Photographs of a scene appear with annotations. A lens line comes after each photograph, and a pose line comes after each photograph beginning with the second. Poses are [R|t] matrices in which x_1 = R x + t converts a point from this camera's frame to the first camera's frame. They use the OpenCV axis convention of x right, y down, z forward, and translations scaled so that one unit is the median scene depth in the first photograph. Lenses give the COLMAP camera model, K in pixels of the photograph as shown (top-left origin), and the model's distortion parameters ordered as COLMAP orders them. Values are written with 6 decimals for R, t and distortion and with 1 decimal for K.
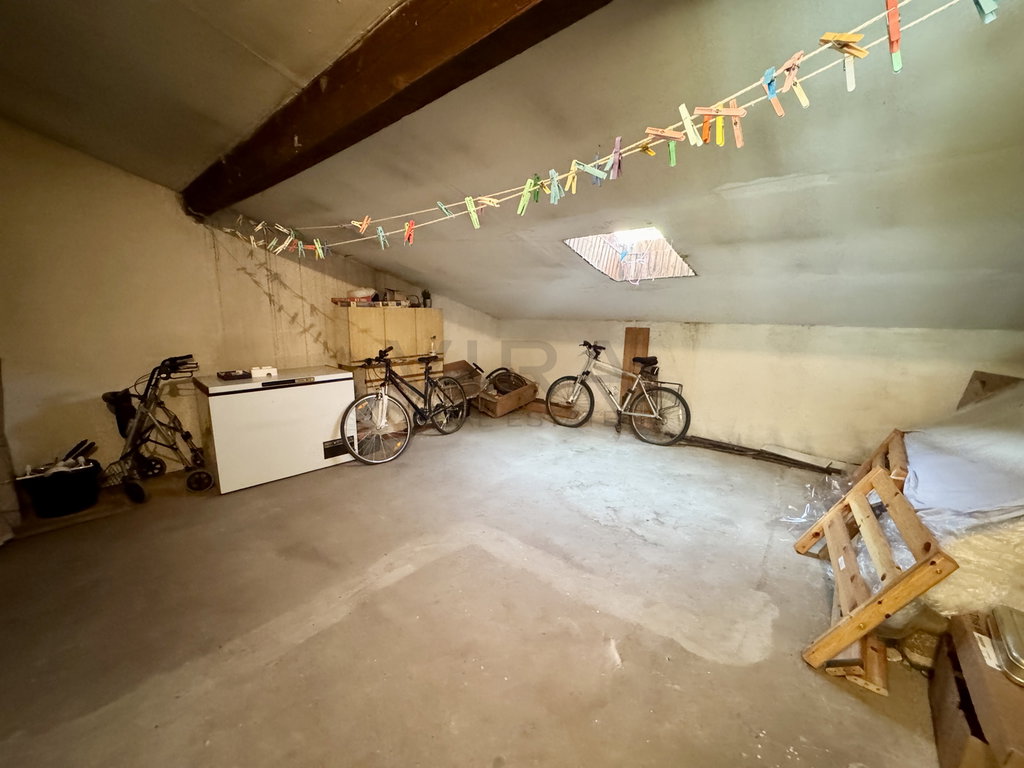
lens RADIAL K [[404.5, 0, 511.3], [0, 404.5, 385.1], [0, 0, 1]] dist [-0.003458, 0.000125]
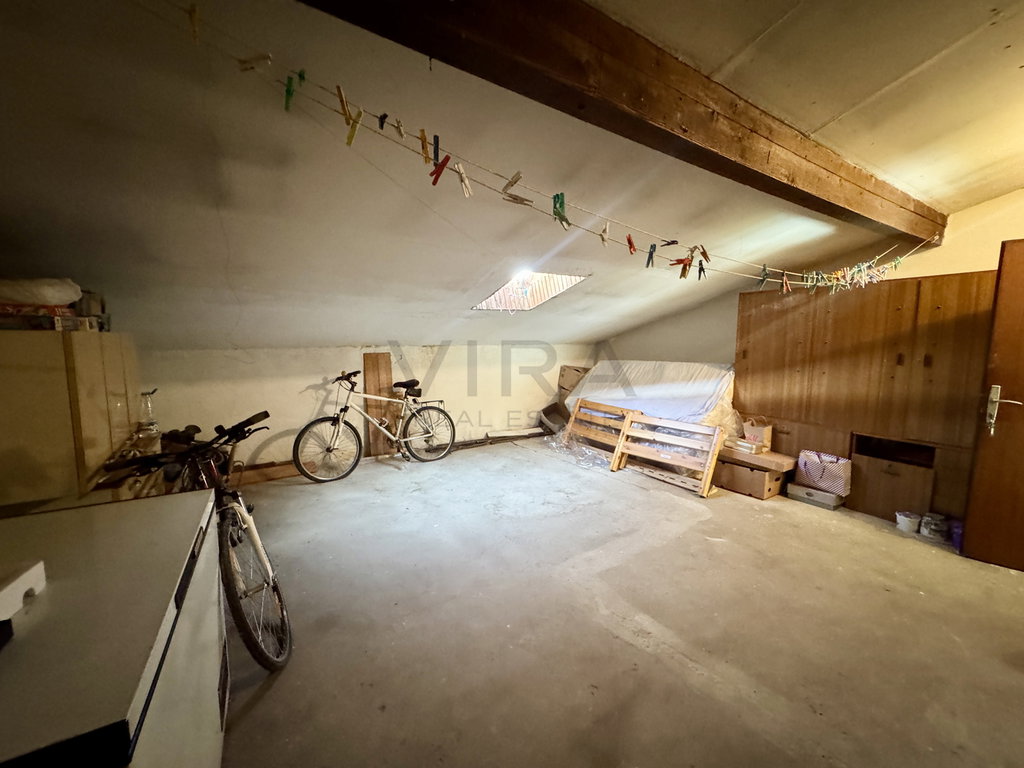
lens RADIAL K [[404.5, 0, 513.4], [0, 404.5, 384.2], [0, 0, 1]] dist [-0.003458, 0.000125]
pose [[0.259525, -0.120134, 0.958235, -0.621184], [0.170552, 0.982338, 0.076964, -0.102298], [-0.950557, 0.143455, 0.275431, 0.516071]]
